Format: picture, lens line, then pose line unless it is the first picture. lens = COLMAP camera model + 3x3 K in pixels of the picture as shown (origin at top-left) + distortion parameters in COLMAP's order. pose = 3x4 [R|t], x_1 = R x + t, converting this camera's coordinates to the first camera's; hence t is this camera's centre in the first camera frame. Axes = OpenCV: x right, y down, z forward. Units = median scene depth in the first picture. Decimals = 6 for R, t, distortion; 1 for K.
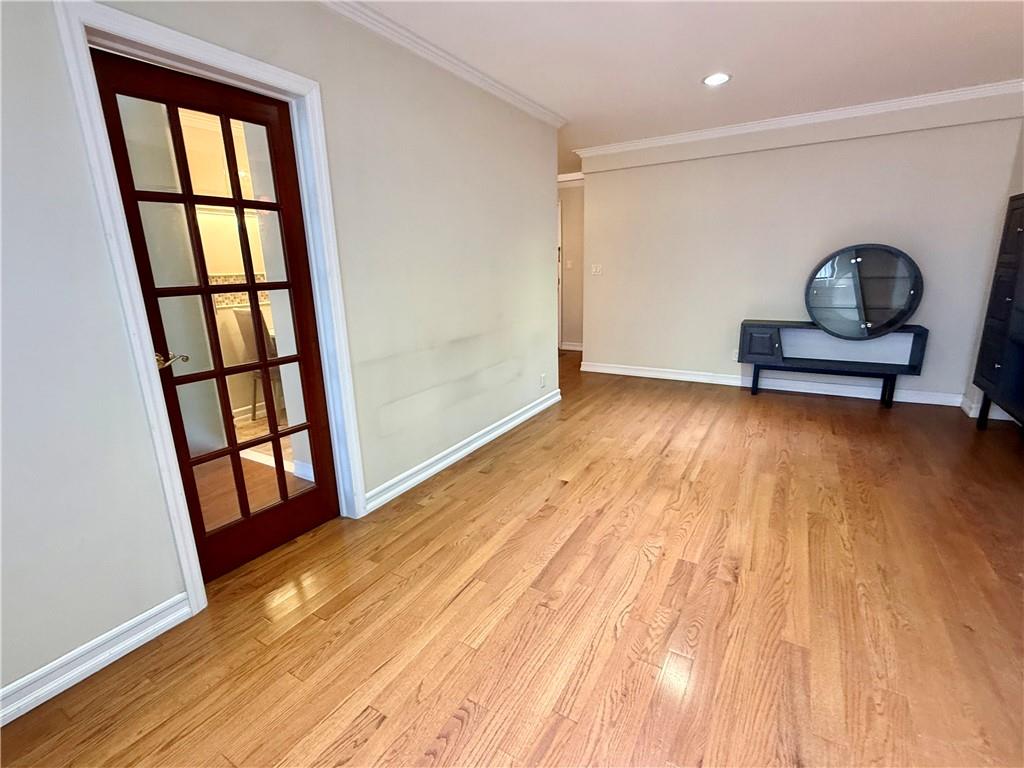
lens RADIAL K [[472.6, 0, 511.2], [0, 472.6, 384.5], [0, 0, 1]] dist [-0.002198, 0.000869]
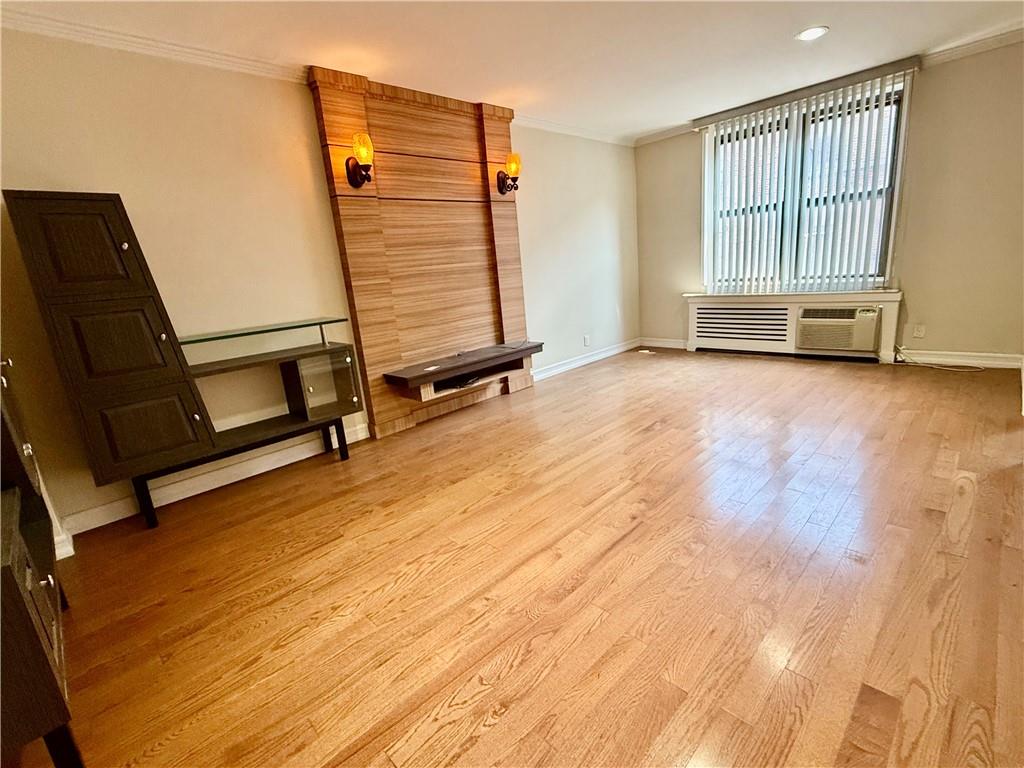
lens RADIAL K [[472.6, 0, 510.9], [0, 472.6, 384.6], [0, 0, 1]] dist [-0.002198, 0.000869]
pose [[-0.959934, 0.047132, 0.276236, 0.383912], [0.174545, 0.871747, 0.457812, -0.447486], [-0.219230, 0.487685, -0.845045, 1.918055]]
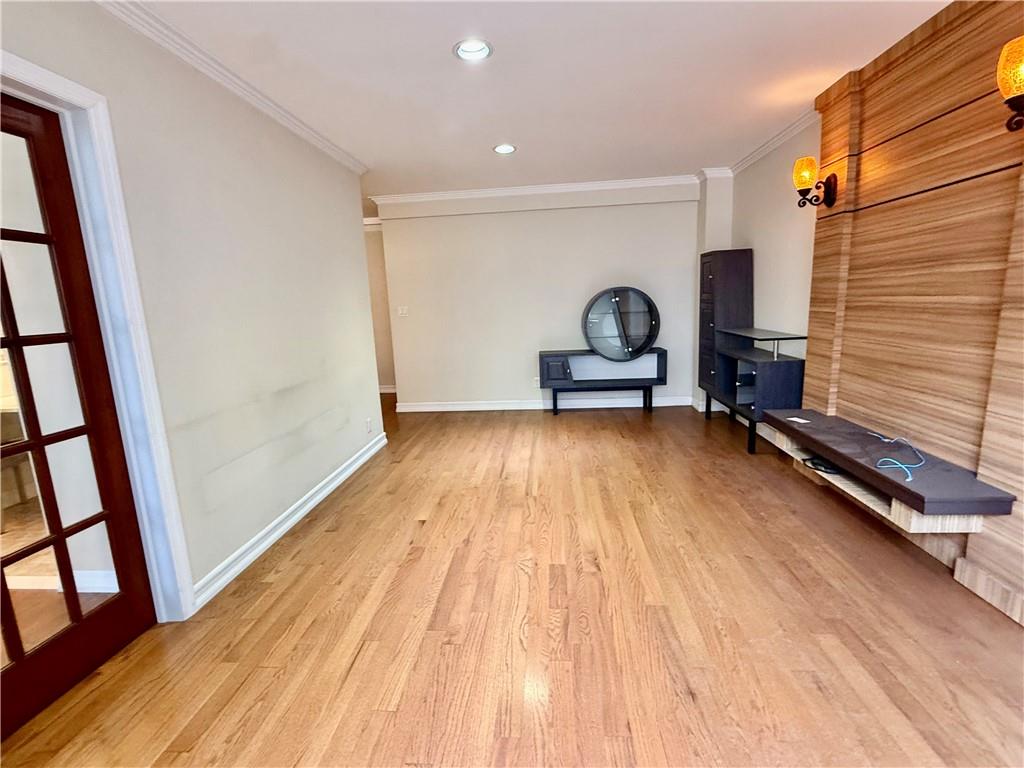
lens RADIAL K [[472.6, 0, 512.6], [0, 472.6, 385.9], [0, 0, 1]] dist [-0.002198, 0.000869]
pose [[0.896812, -0.090618, 0.433031, -0.135960], [0.126751, 0.990395, -0.055249, 0.004008], [-0.423865, 0.104435, 0.899684, -0.002603]]
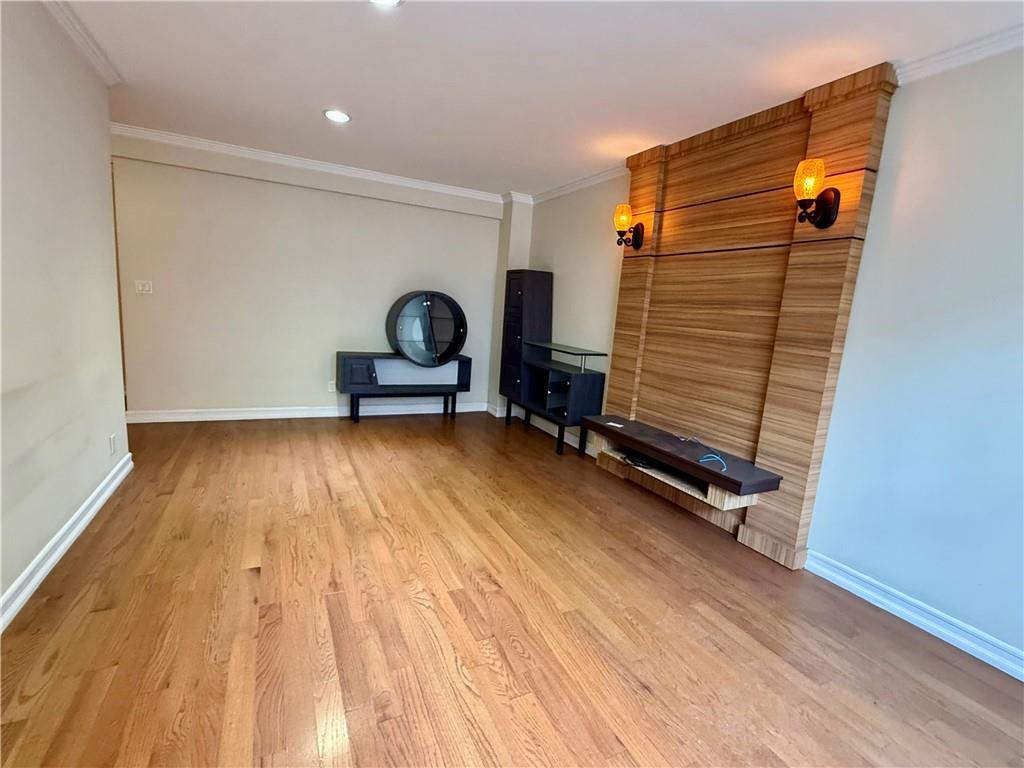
lens RADIAL K [[472.6, 0, 513.2], [0, 472.6, 385.7], [0, 0, 1]] dist [-0.002198, 0.000869]
pose [[0.538367, -0.072098, 0.839621, -0.314309], [0.121456, 0.992570, 0.007354, -0.046366], [-0.833912, 0.098018, 0.543123, 0.244769]]
